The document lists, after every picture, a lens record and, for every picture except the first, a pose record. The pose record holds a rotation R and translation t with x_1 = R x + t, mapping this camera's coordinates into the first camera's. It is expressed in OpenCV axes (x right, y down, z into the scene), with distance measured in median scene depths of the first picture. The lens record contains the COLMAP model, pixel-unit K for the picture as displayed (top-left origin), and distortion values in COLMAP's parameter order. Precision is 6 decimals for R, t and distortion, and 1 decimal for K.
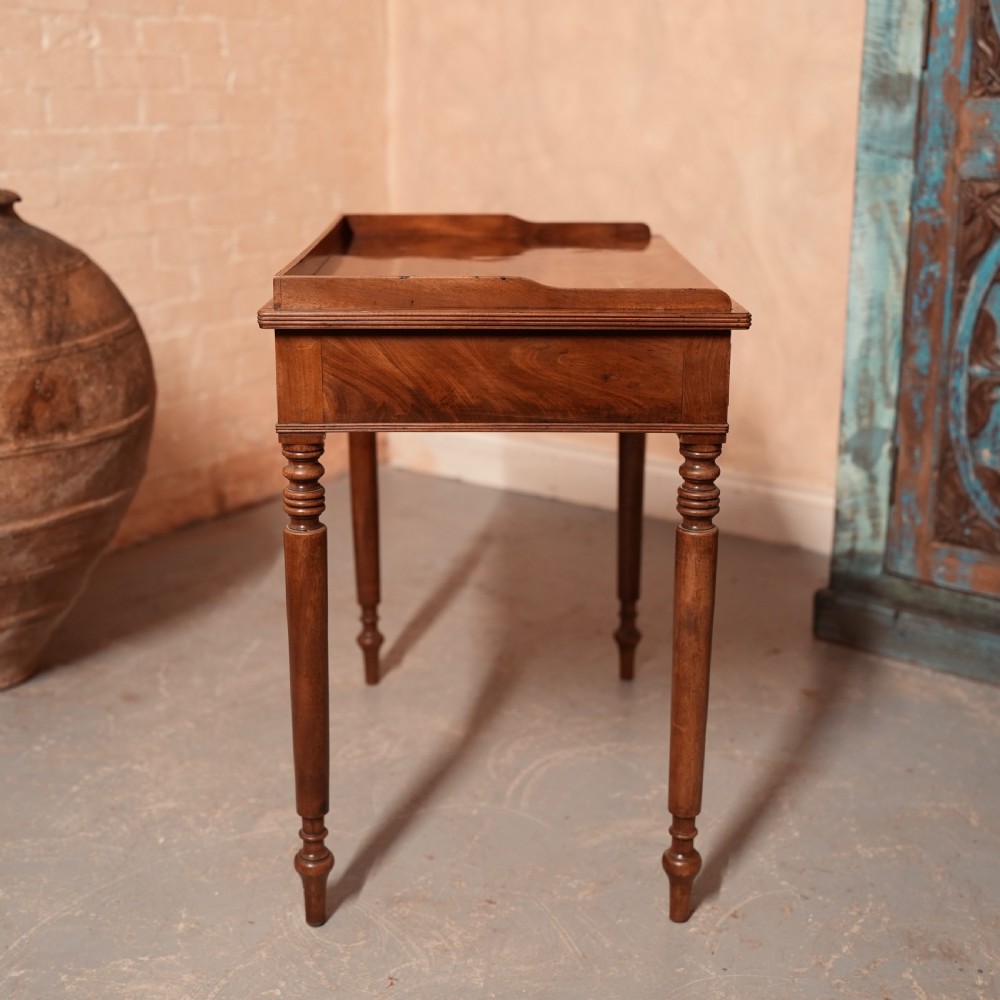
lens RADIAL K [[1455.8, 0, 527.3], [0, 1455.8, 497.4], [0, 0, 1]] dist [-0.029123, 0.133943]
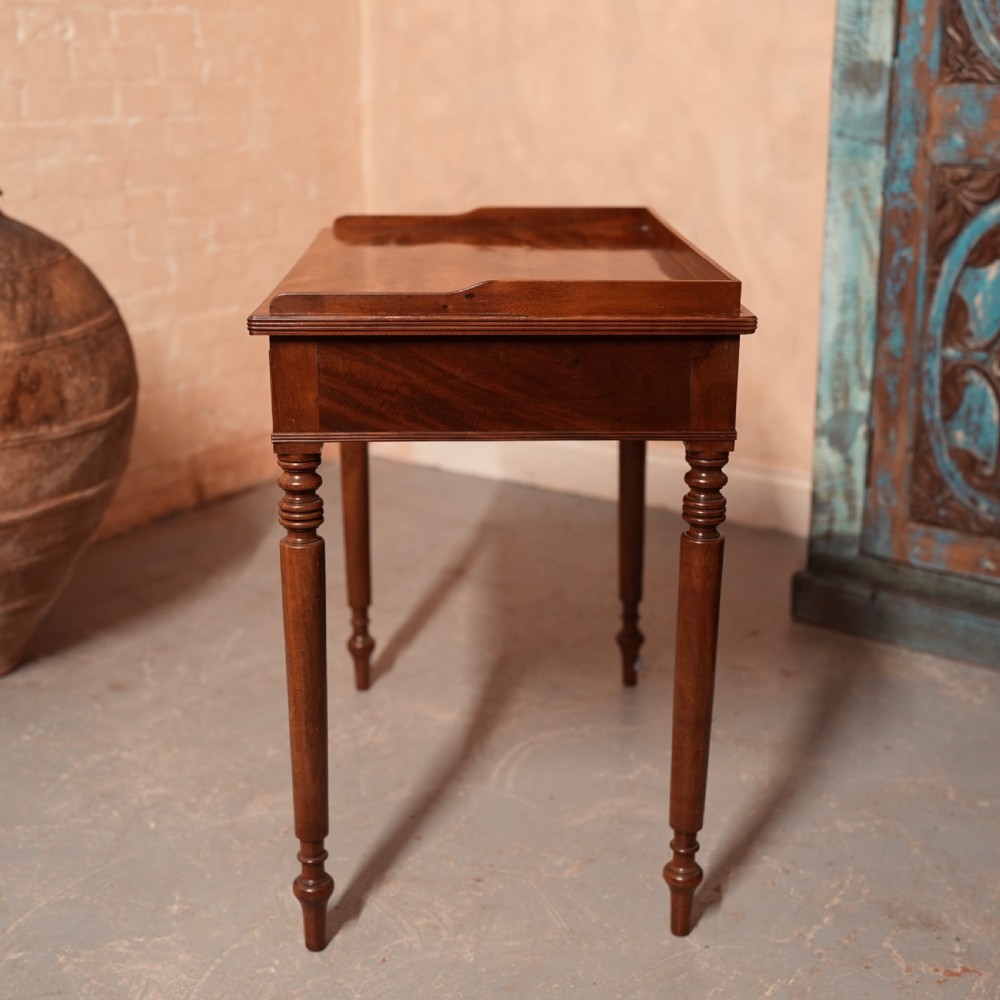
lens RADIAL K [[1473.8, 0, 518.4], [0, 1473.8, 492.7], [0, 0, 1]] dist [-0.032487, 0.146370]
pose [[0.999861, -0.011670, 0.011880, -0.005524], [0.011617, 0.999922, 0.004543, 0.002004], [-0.011932, -0.004404, 0.999919, -0.025579]]
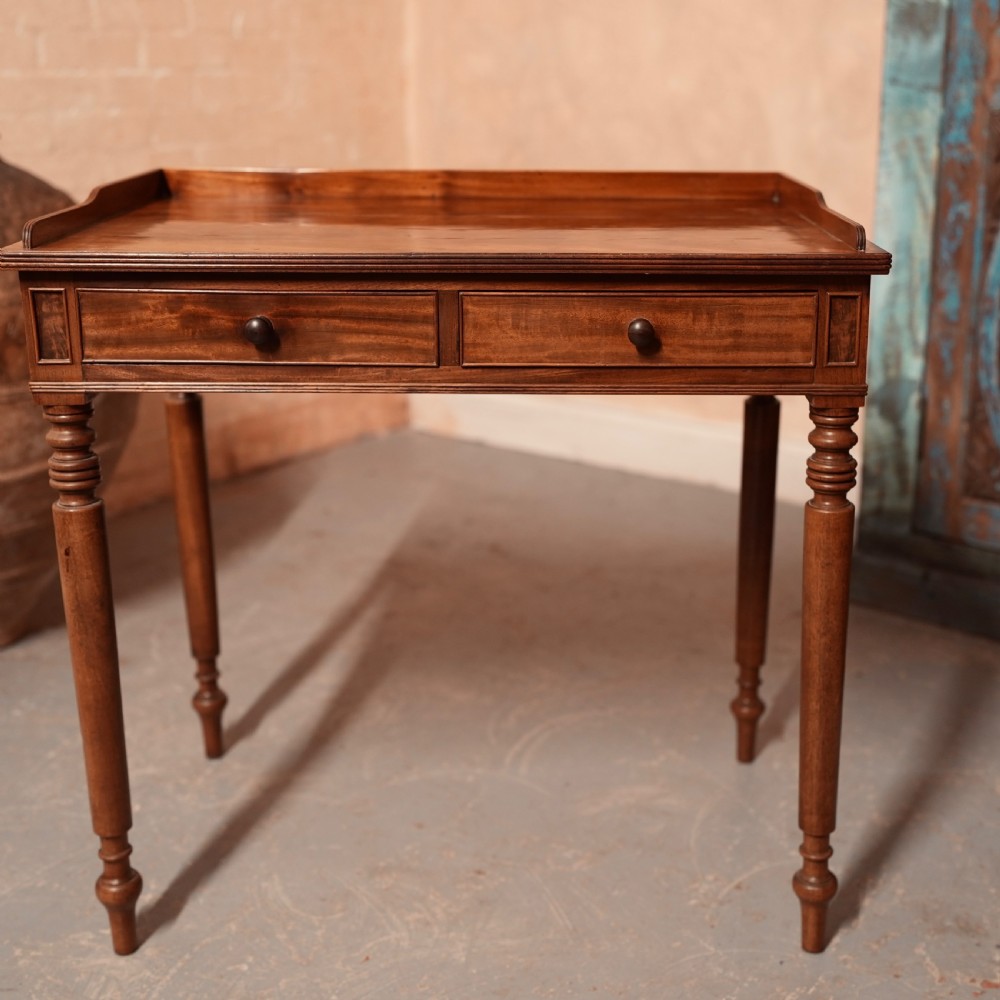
lens RADIAL K [[1460.4, 0, 567.1], [0, 1460.4, 492.4], [0, 0, 1]] dist [-0.032136, 0.155713]
pose [[0.999937, -0.001383, -0.011143, 0.035682], [0.001502, 0.999942, 0.010678, 0.018982], [0.011127, -0.010694, 0.999881, 0.050770]]
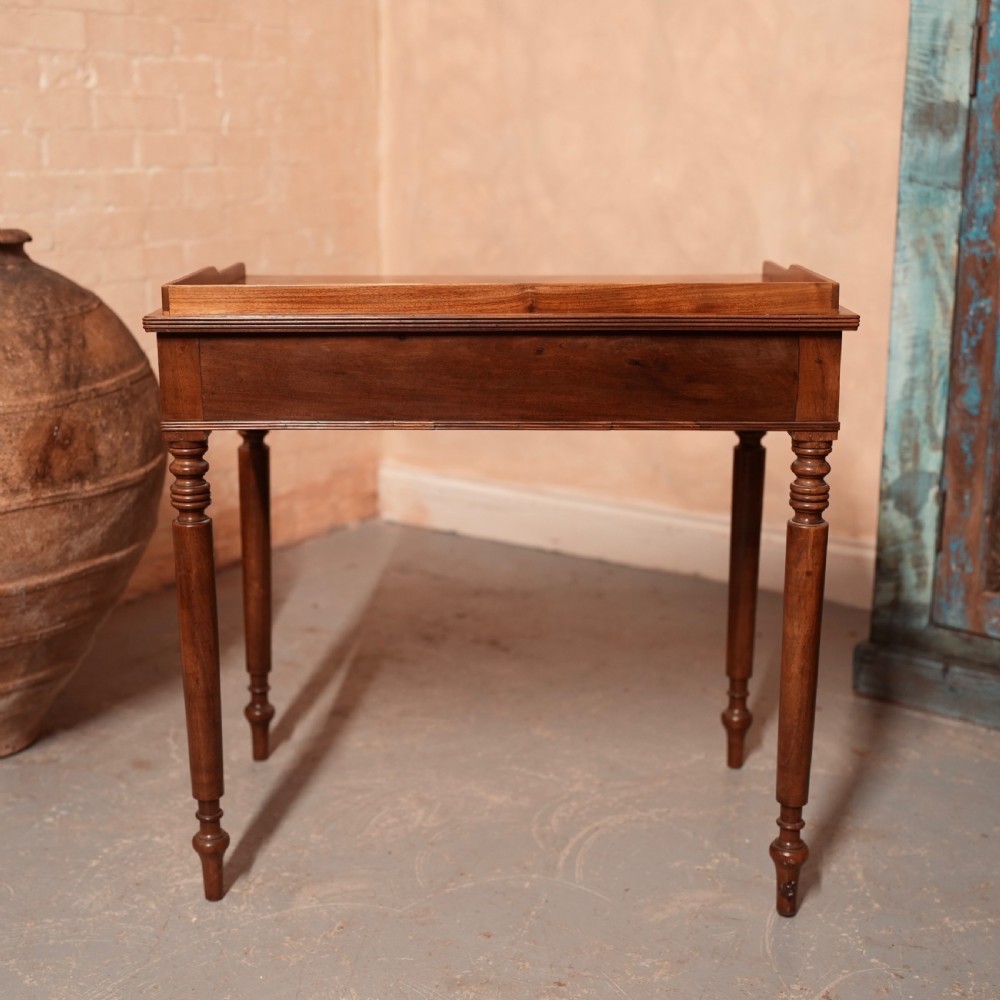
lens RADIAL K [[1470.7, 0, 463.4], [0, 1470.7, 491.3], [0, 0, 1]] dist [-0.032227, 0.141770]
pose [[0.999962, -0.008552, 0.001397, -0.071814], [0.008606, 0.998976, -0.044414, 0.006007], [-0.001015, 0.044424, 0.999012, 0.047814]]
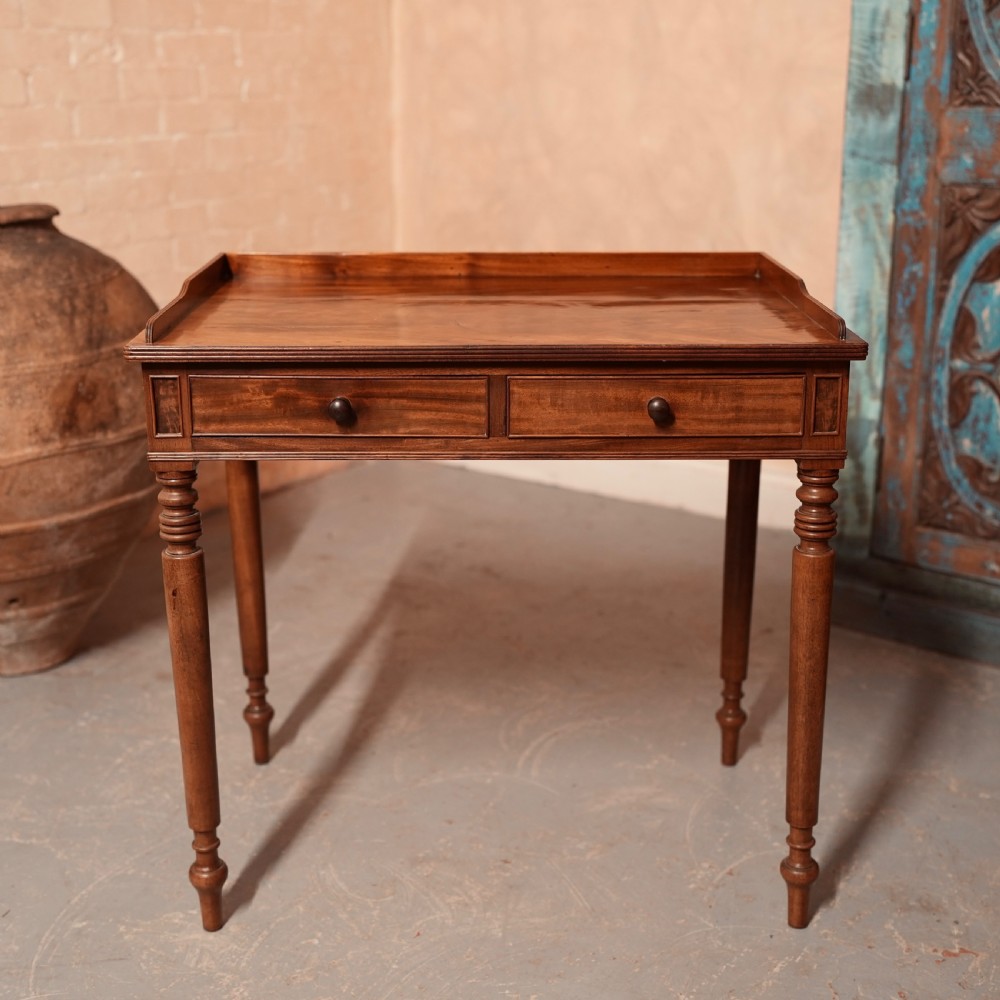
lens RADIAL K [[1455.2, 0, 493.2], [0, 1455.2, 501.0], [0, 0, 1]] dist [-0.033748, 0.143405]
pose [[0.999804, -0.006667, -0.018649, -0.010721], [0.006966, 0.999847, 0.016037, -0.008109], [0.018539, -0.016164, 0.999697, -0.071627]]
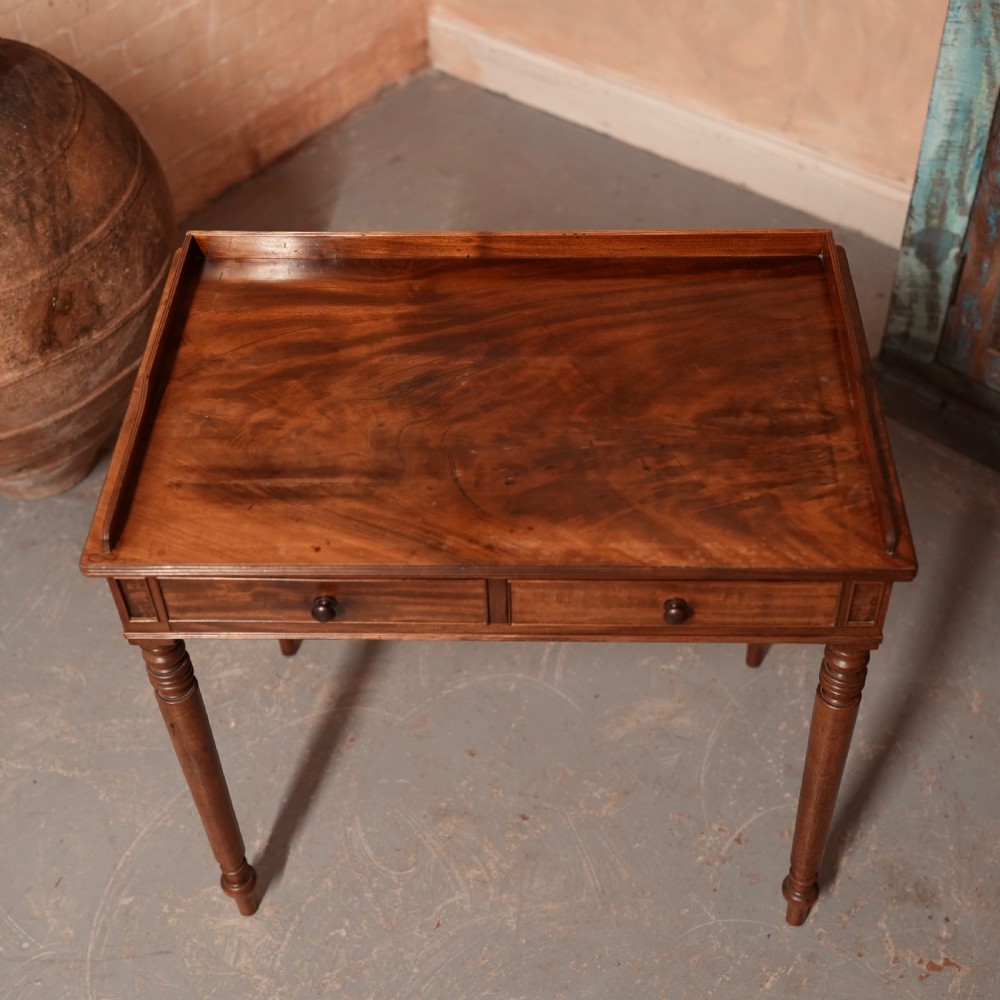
lens RADIAL K [[1455.2, 0, 503.5], [0, 1455.2, 499.0], [0, 0, 1]] dist [-0.031733, 0.124401]
pose [[0.997983, 0.012647, -0.062211, 0.022192], [0.019634, 0.870422, 0.491914, -0.420818], [0.060371, -0.492143, 0.868418, 0.112866]]
